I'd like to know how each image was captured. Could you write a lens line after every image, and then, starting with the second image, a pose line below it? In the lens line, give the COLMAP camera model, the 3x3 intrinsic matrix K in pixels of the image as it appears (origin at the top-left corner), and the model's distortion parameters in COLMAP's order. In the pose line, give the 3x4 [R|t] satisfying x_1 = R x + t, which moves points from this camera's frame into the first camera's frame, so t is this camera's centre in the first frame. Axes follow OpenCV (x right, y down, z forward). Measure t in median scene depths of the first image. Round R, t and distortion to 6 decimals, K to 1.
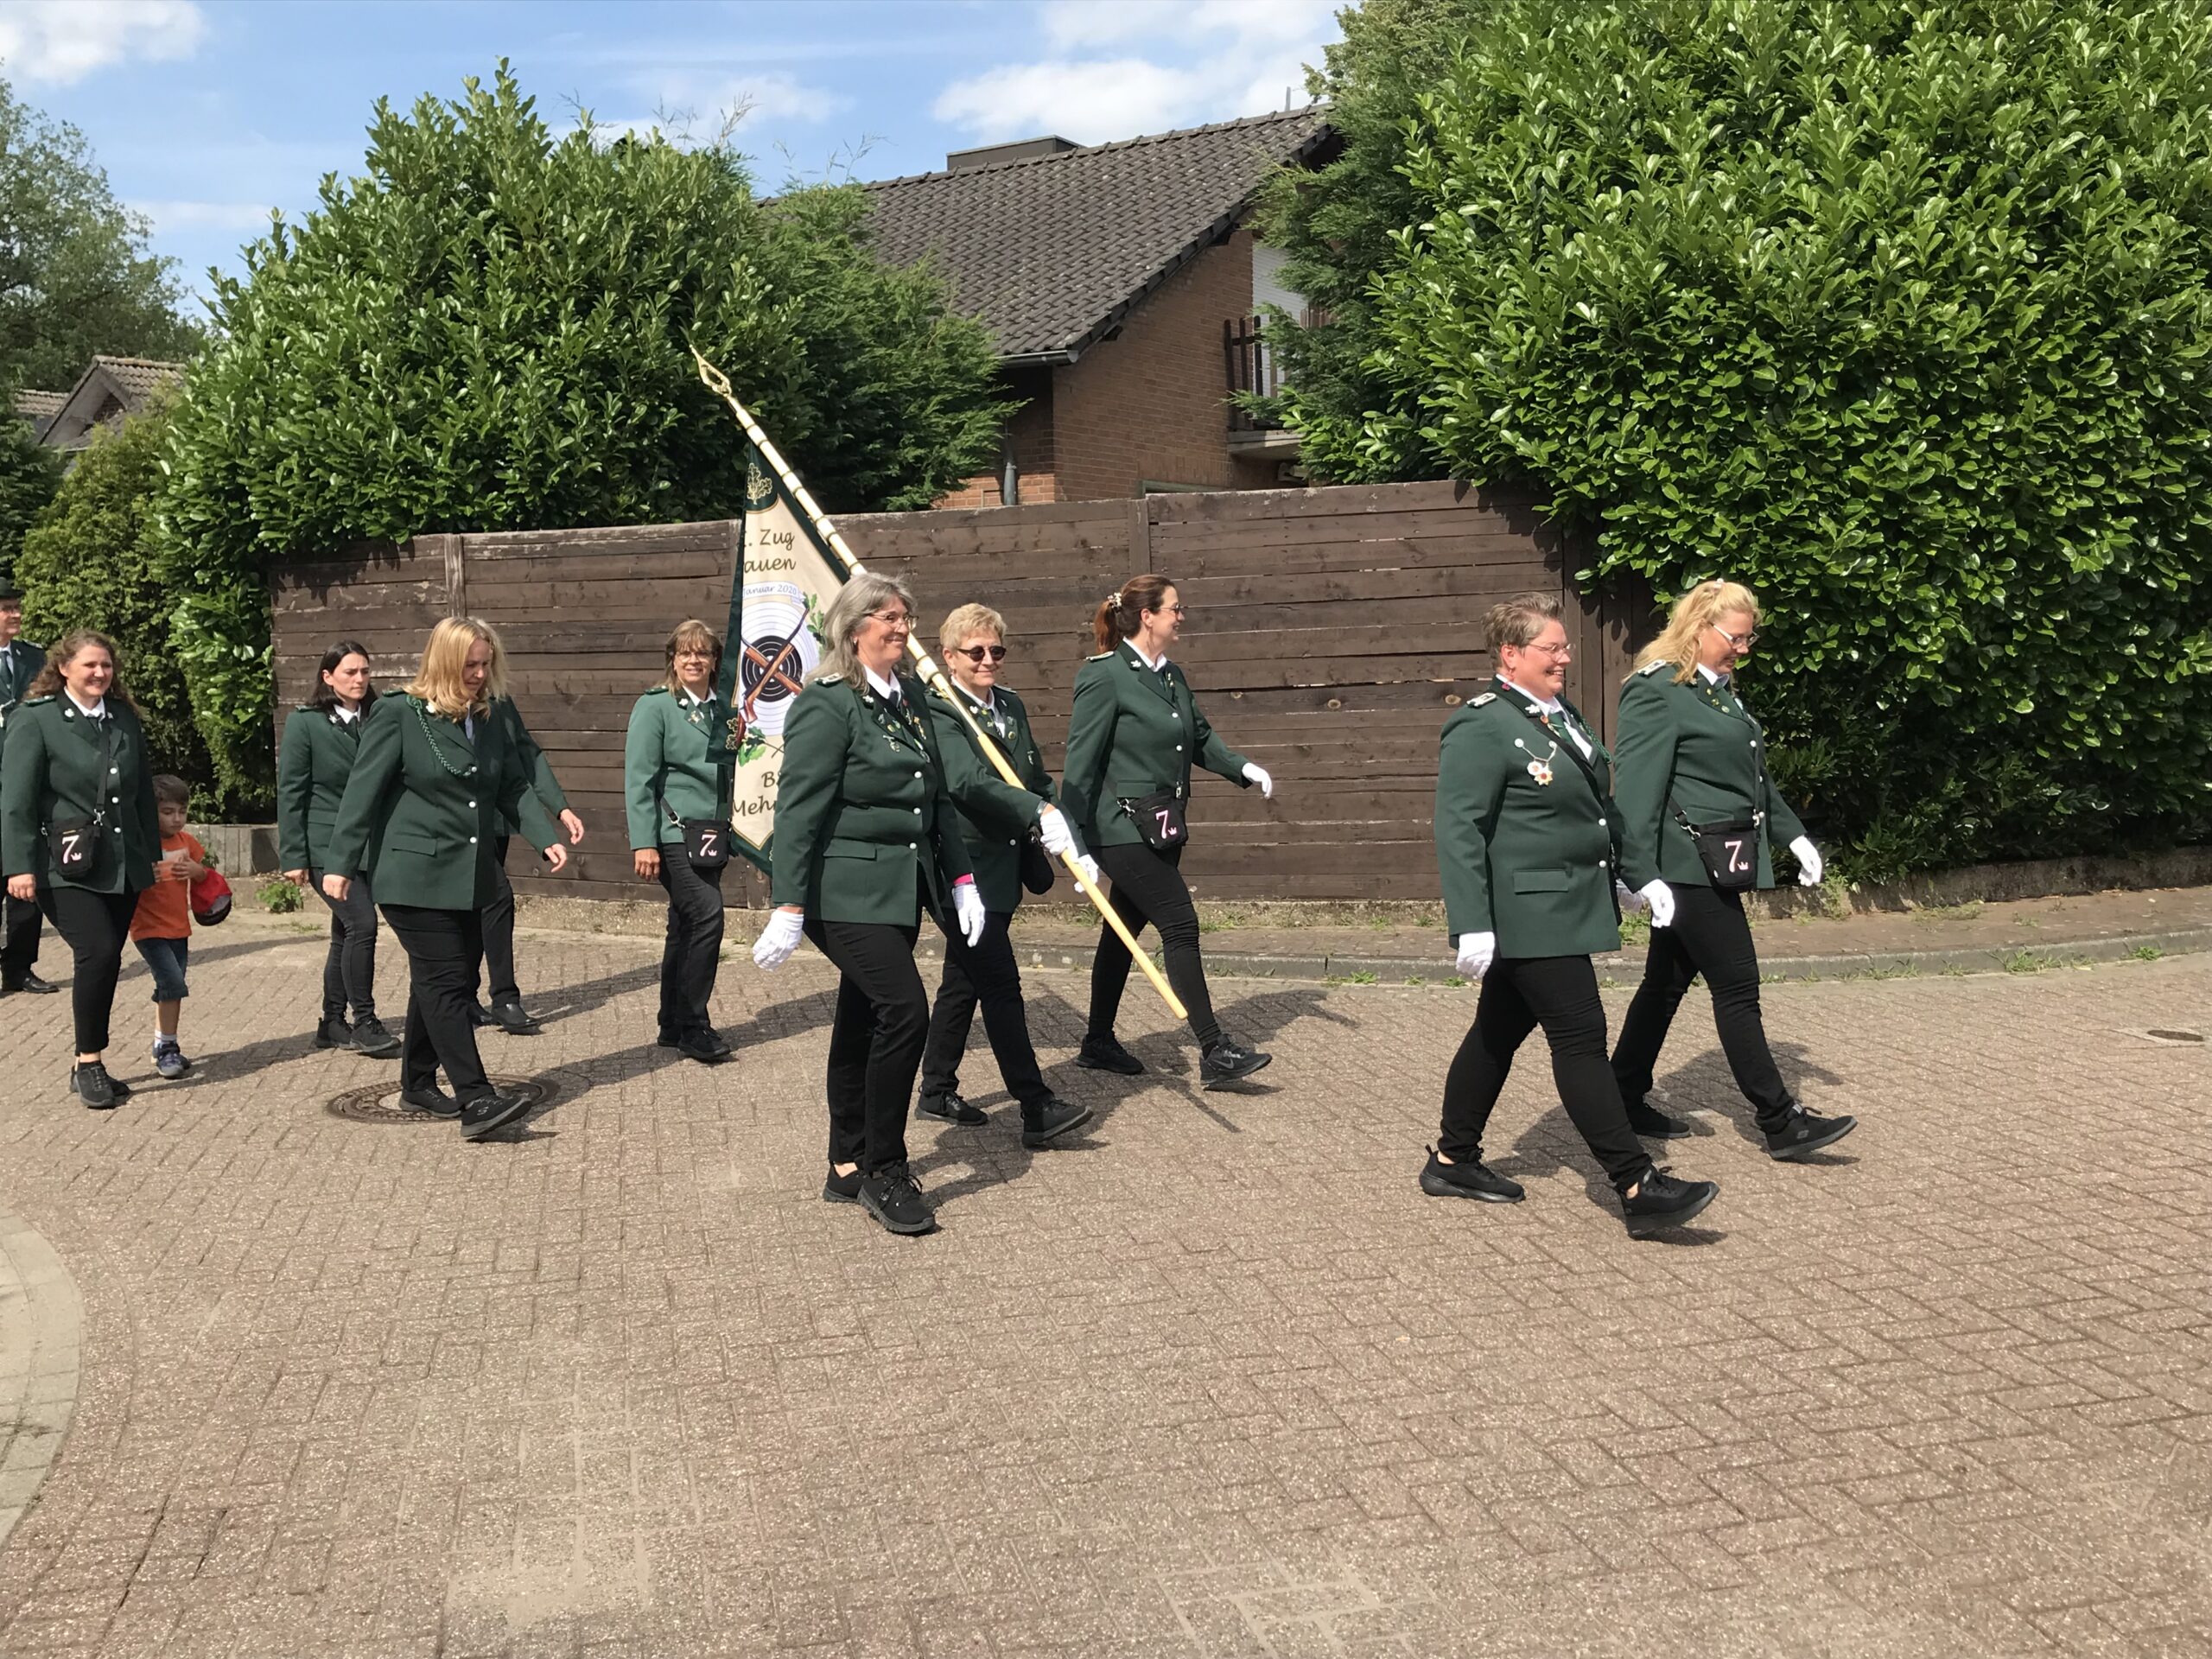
lens RADIAL K [[2178.1, 0, 1097.4], [0, 2178.1, 809.5], [0, 0, 1]] dist [0.084681, -0.236713]
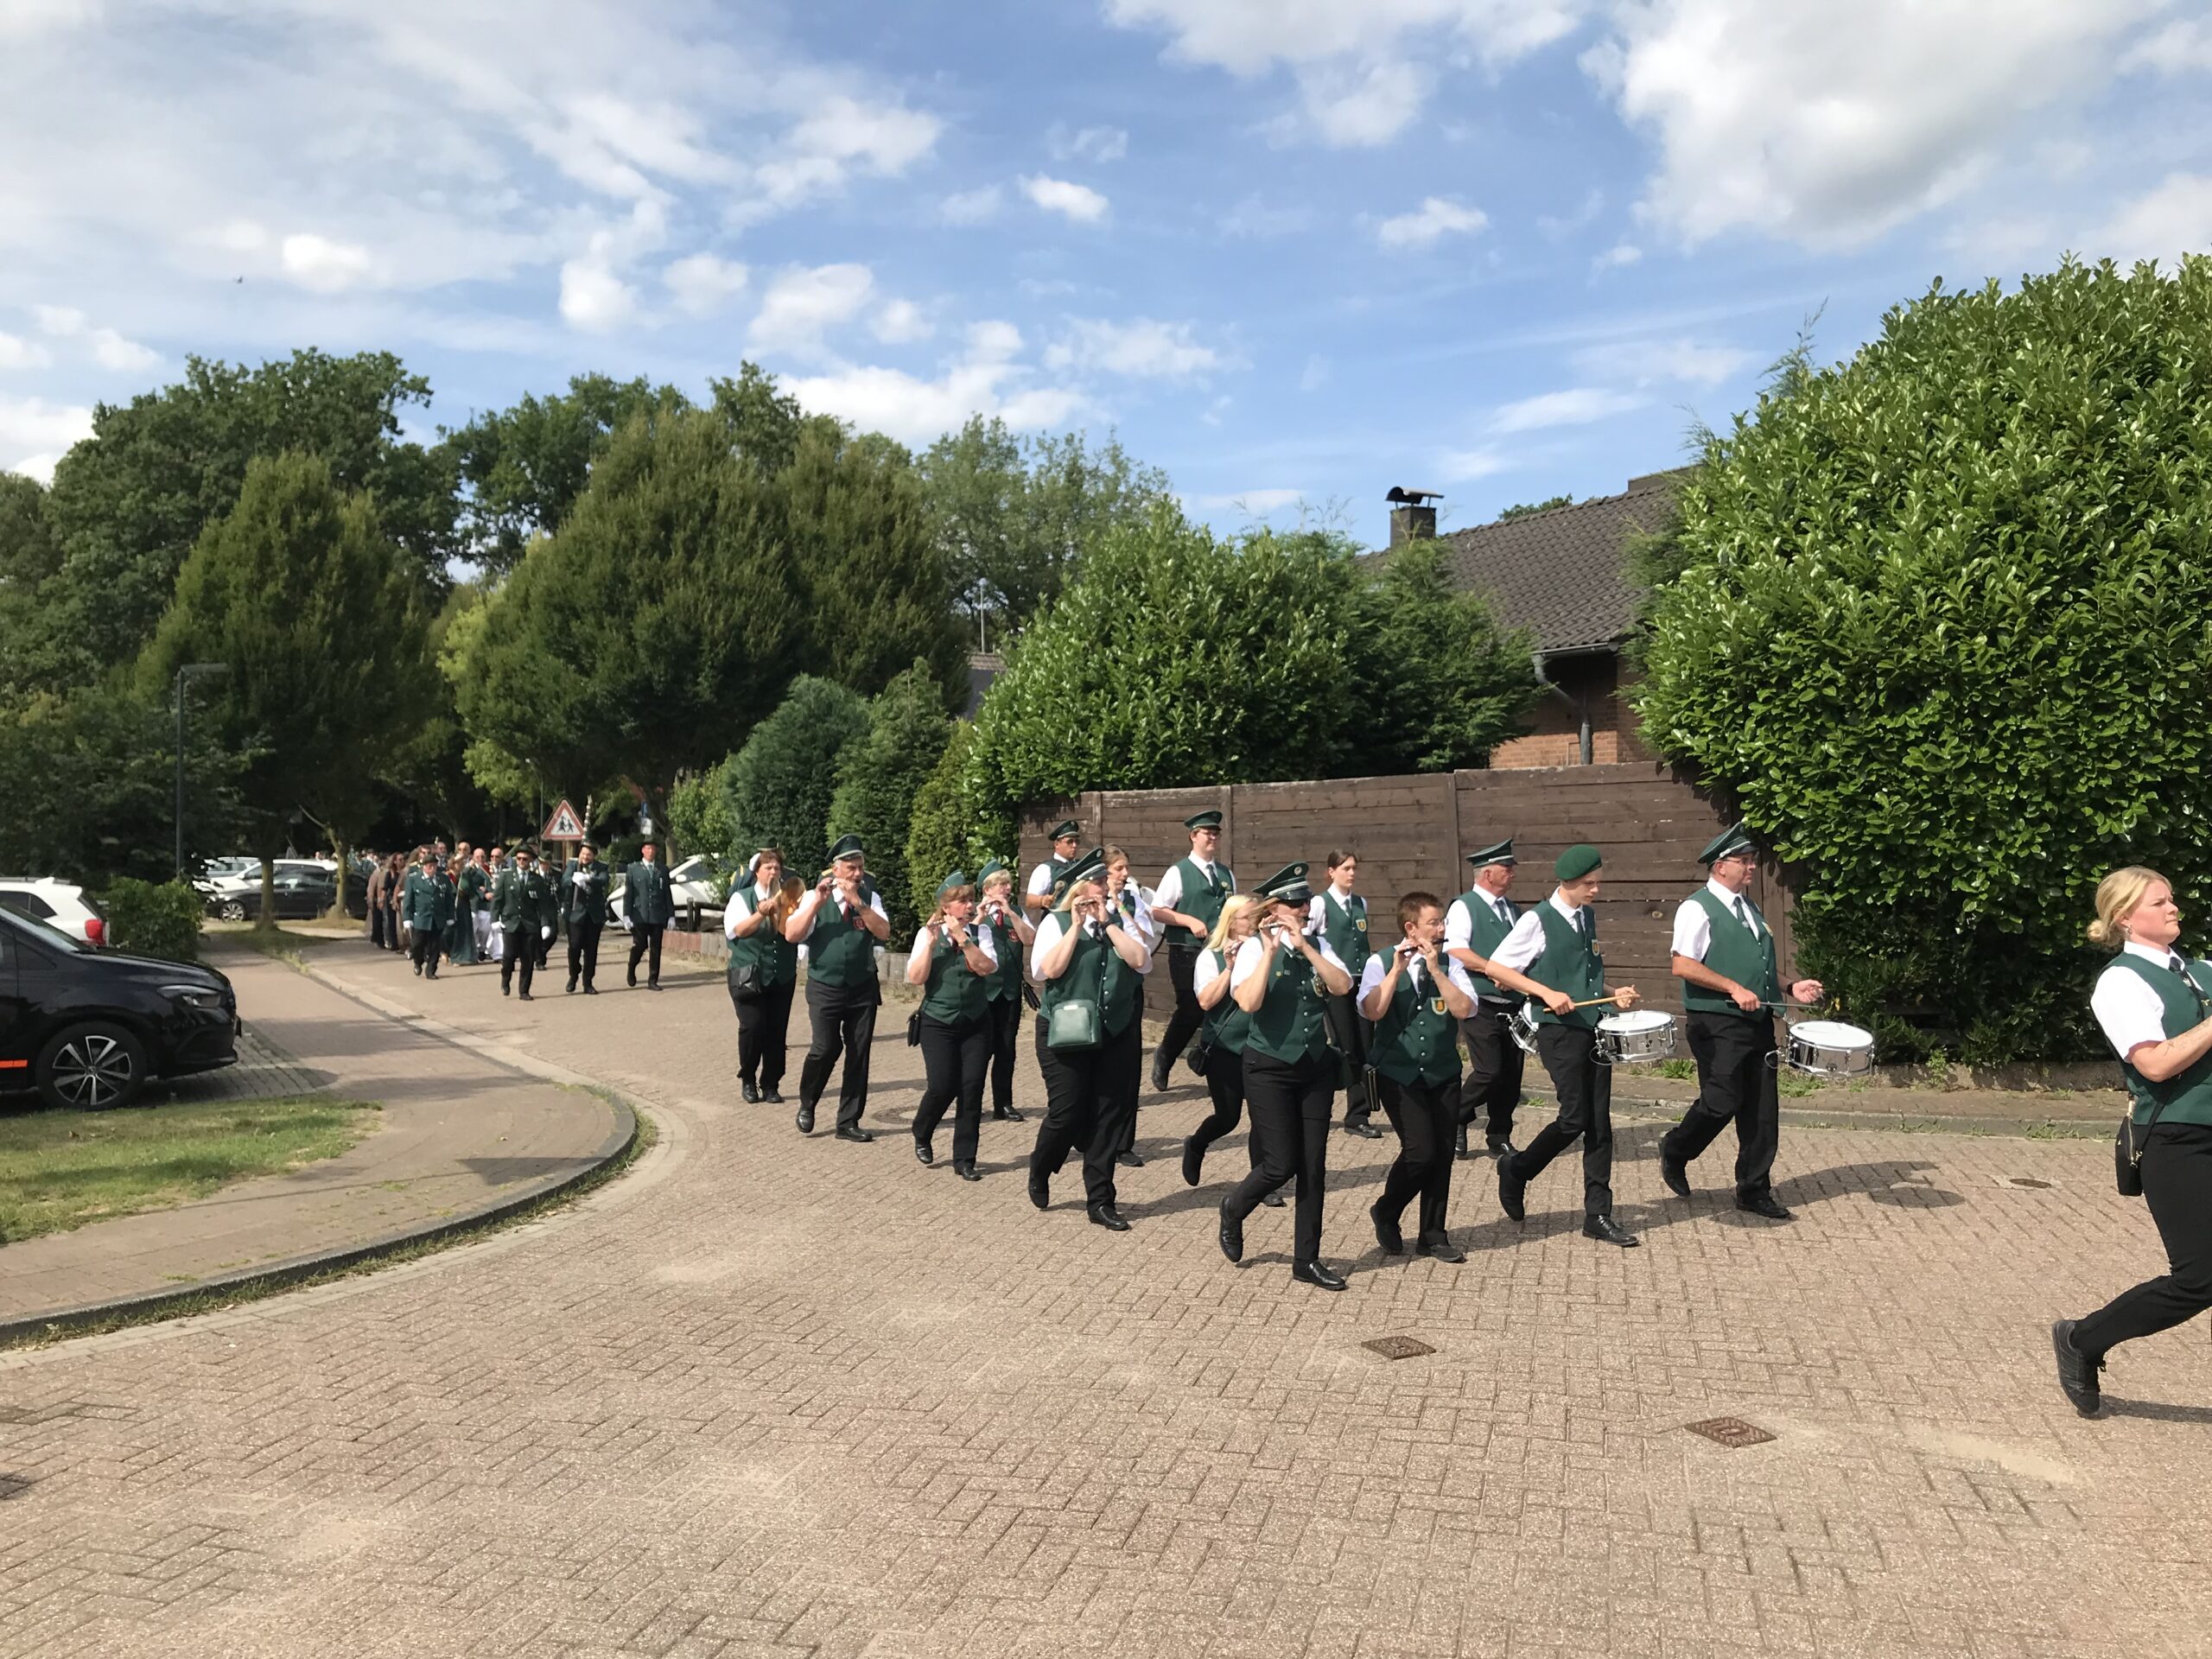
lens RADIAL K [[1837.8, 0, 1110.9], [0, 1837.8, 819.9], [0, 0, 1]] dist [0.130040, -0.295181]
pose [[0.883843, 0.008714, -0.467702, 0.361296], [-0.047281, 0.996370, -0.070786, -0.008119], [0.465387, 0.084677, 0.881047, -0.206162]]
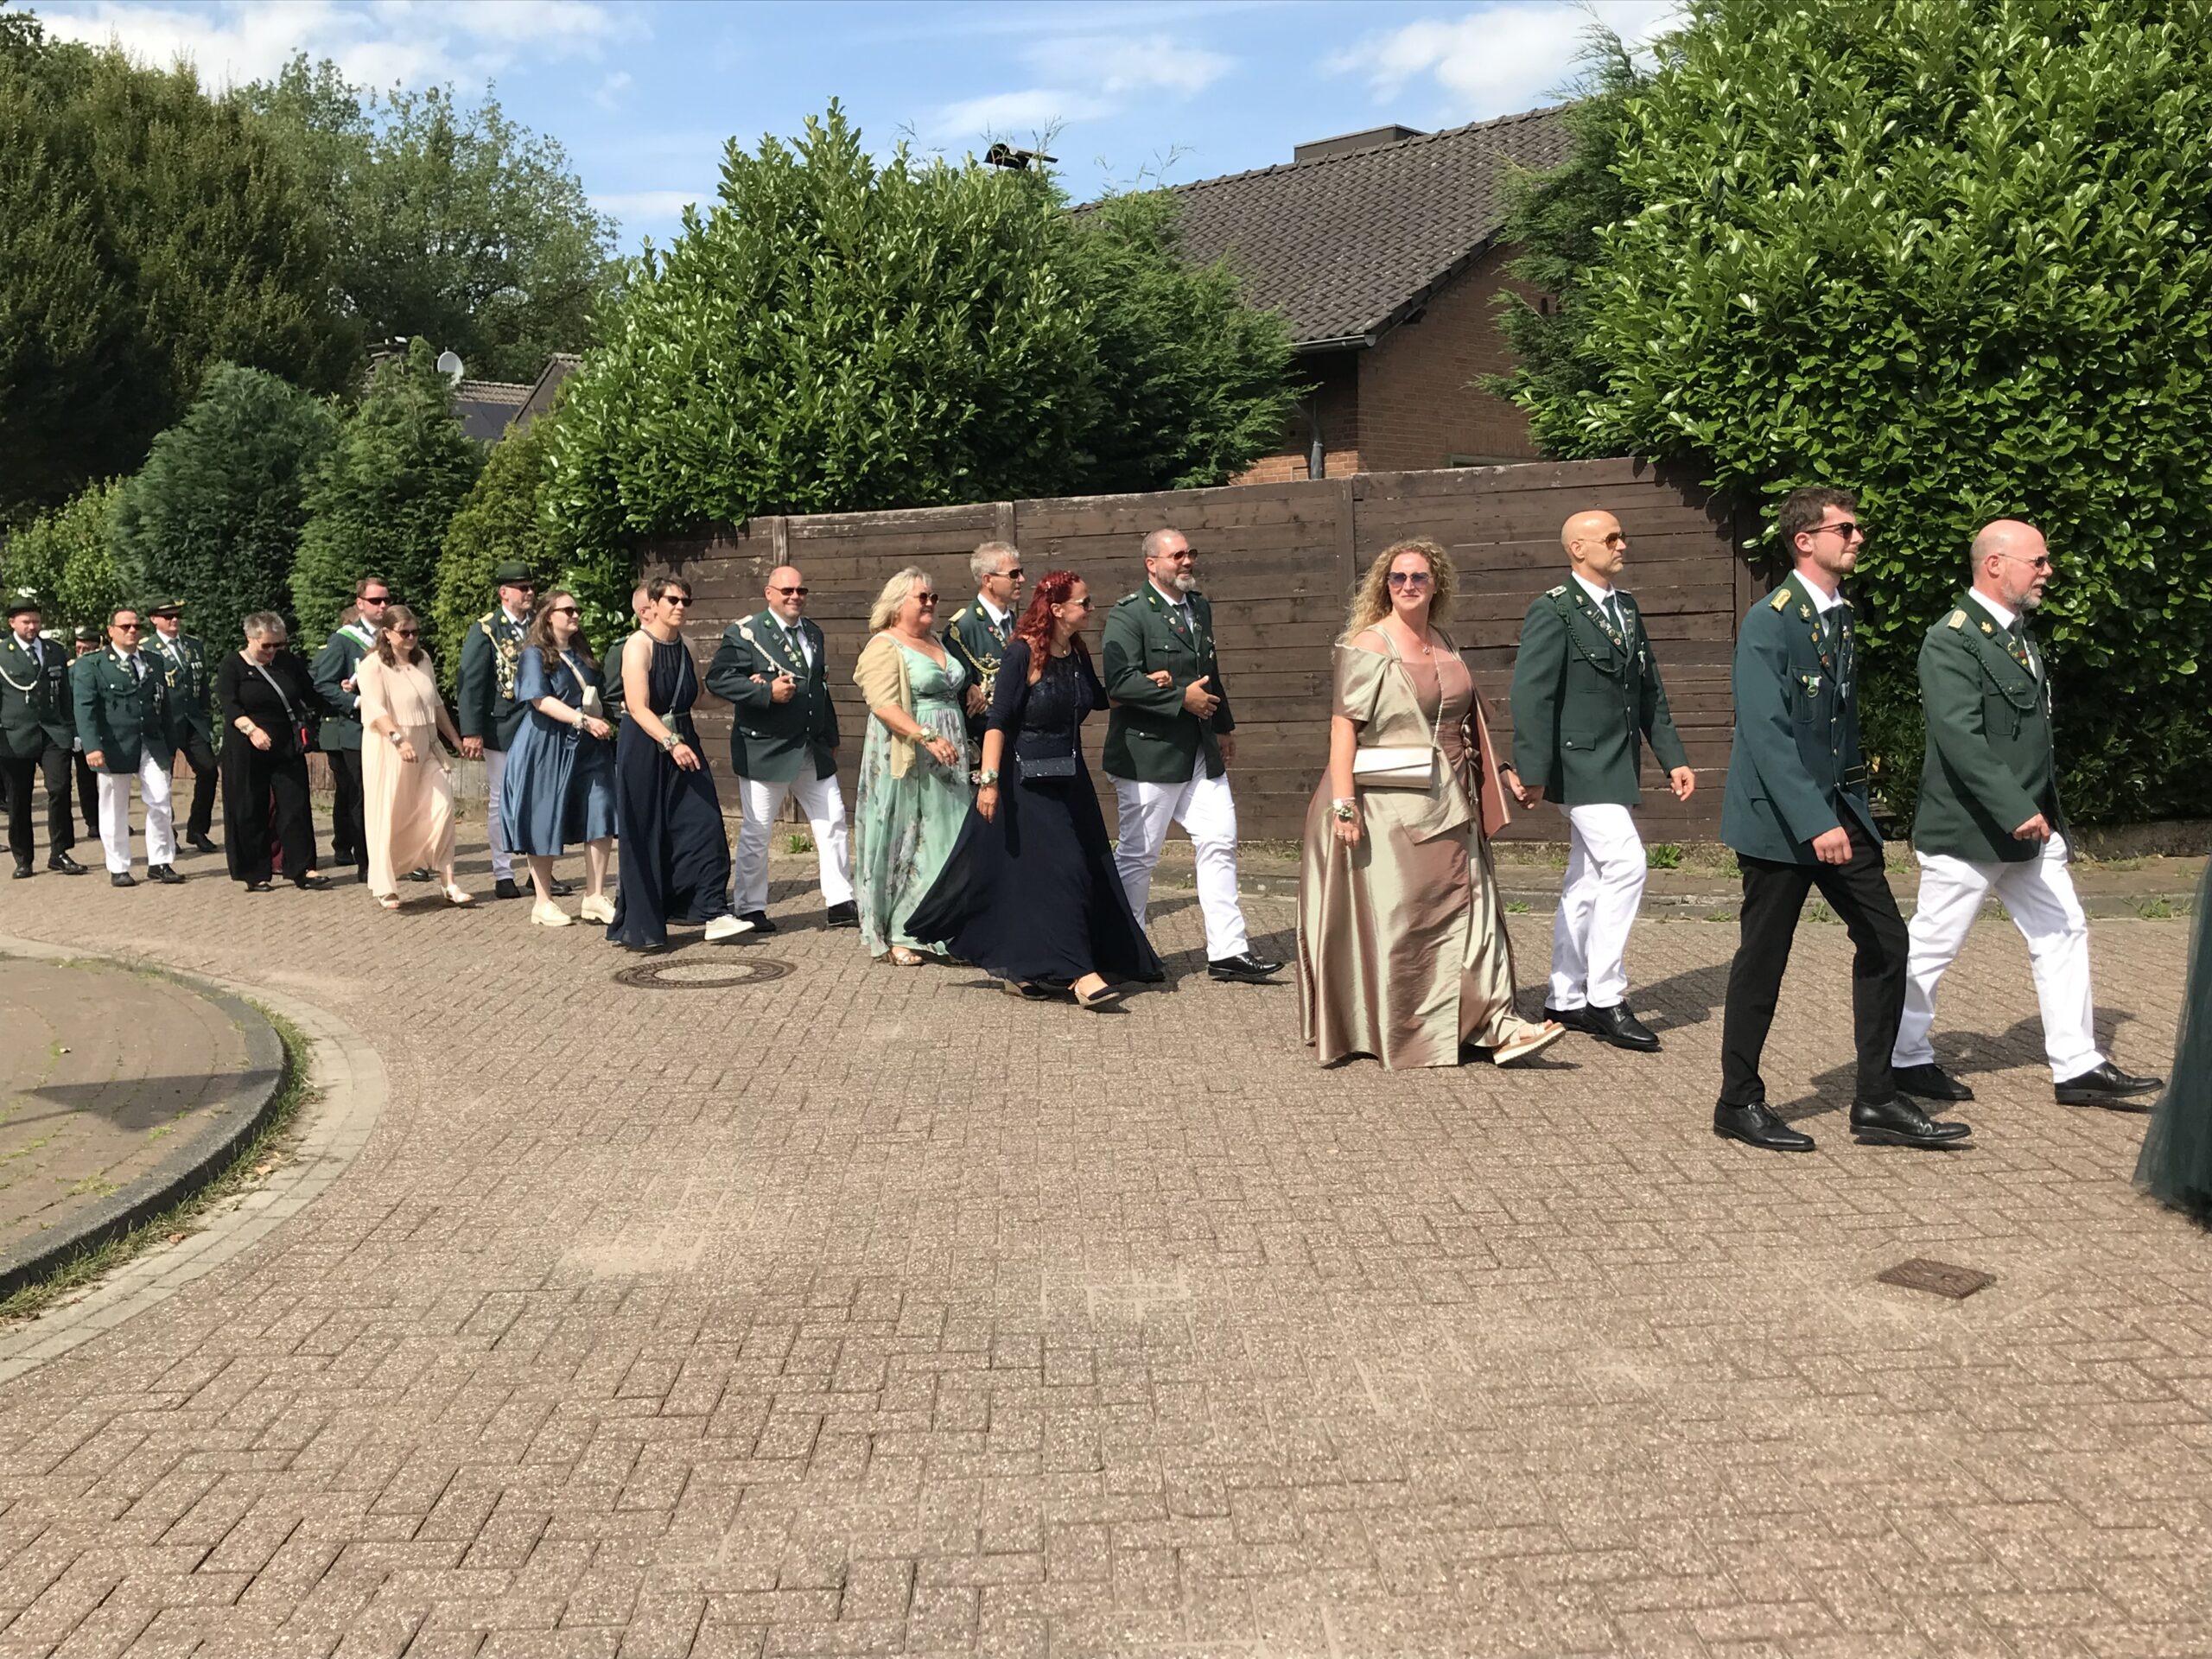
lens RADIAL K [[2193.7, 0, 1102.1], [0, 2193.7, 800.9], [0, 0, 1]] dist [0.059994, -0.100798]
pose [[0.980687, 0.016620, -0.194877, 0.104709], [-0.015111, 0.999843, 0.009226, 0.012112], [0.195000, -0.006103, 0.980784, -0.111437]]
